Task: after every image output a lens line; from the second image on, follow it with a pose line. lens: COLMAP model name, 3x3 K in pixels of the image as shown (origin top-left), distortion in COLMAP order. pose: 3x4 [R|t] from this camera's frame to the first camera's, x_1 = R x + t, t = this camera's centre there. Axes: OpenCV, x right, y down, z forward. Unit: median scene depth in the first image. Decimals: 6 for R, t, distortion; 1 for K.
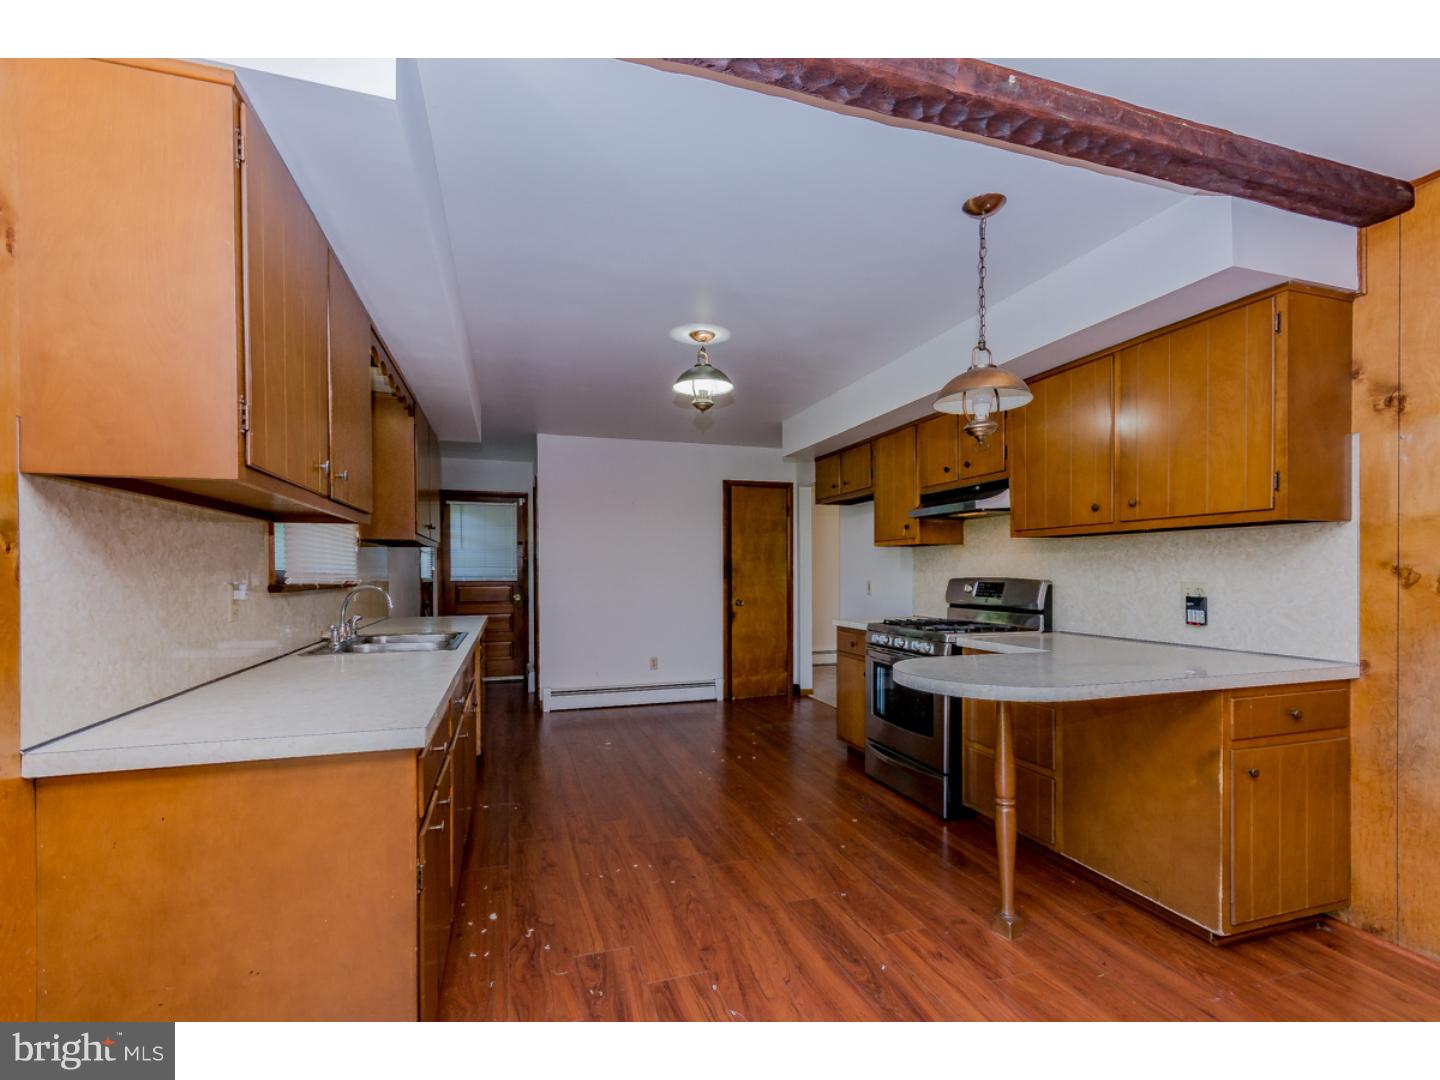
lens RADIAL K [[668.3, 0, 723.4], [0, 668.3, 569.8], [0, 0, 1]] dist [0.000435, 0.000074]
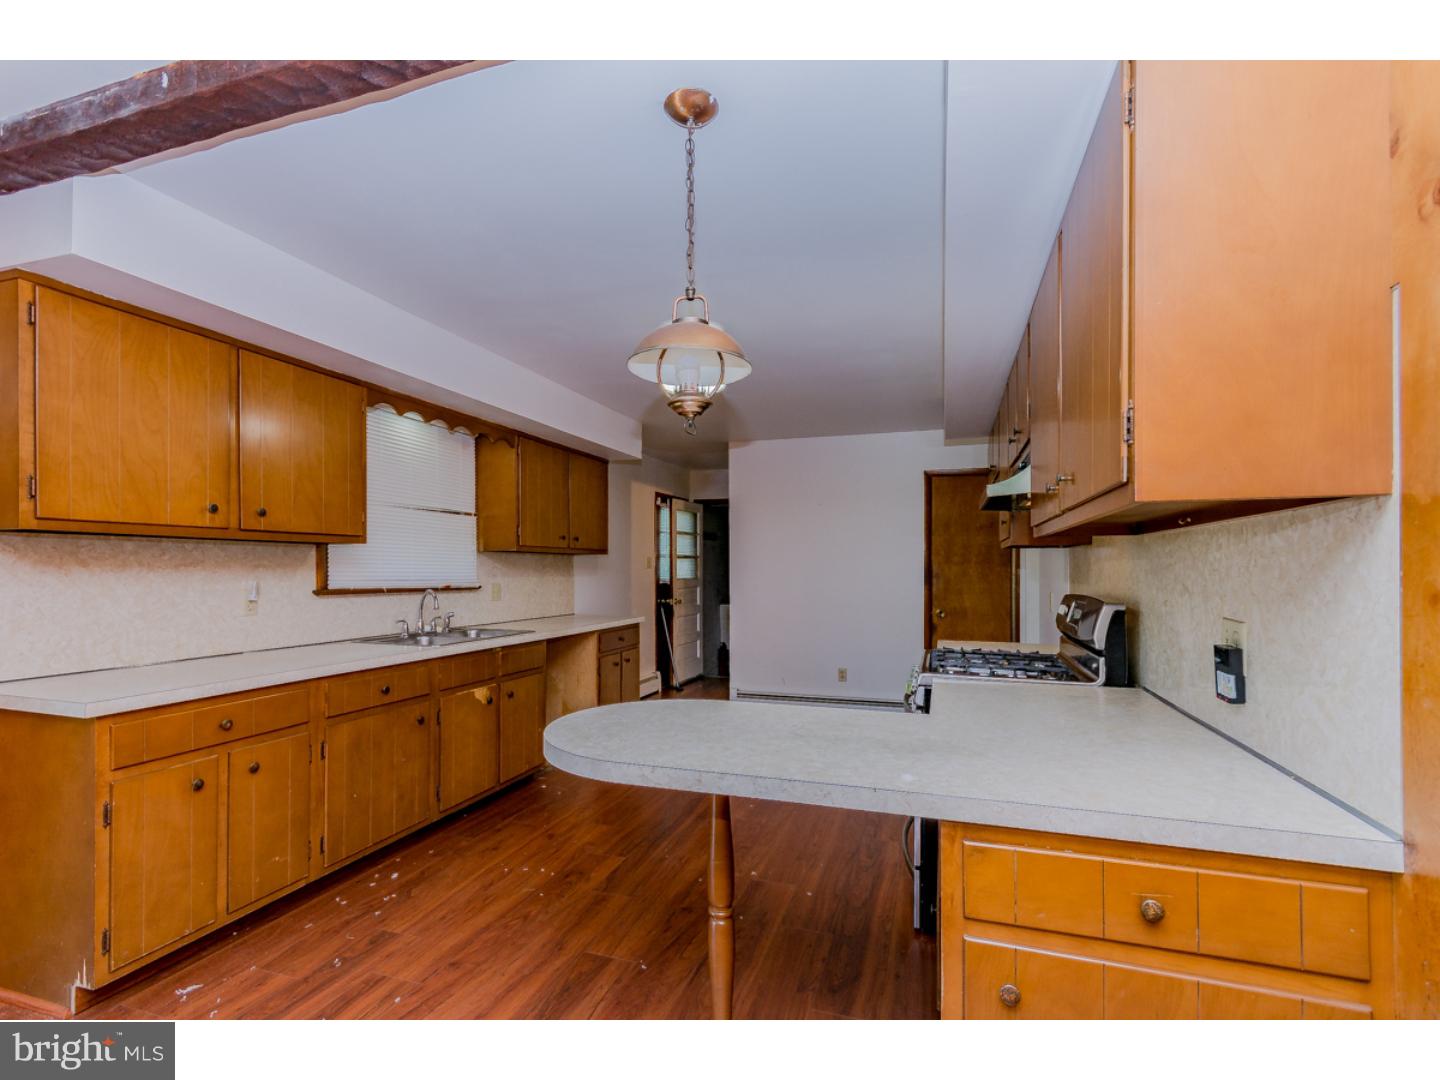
lens RADIAL K [[668.3, 0, 723.4], [0, 668.3, 569.8], [0, 0, 1]] dist [0.000435, 0.000074]
pose [[0.803881, 0.004941, -0.594769, 0.659740], [-0.003267, 0.999987, 0.003891, -0.019725], [0.594781, -0.001185, 0.803887, 0.325706]]
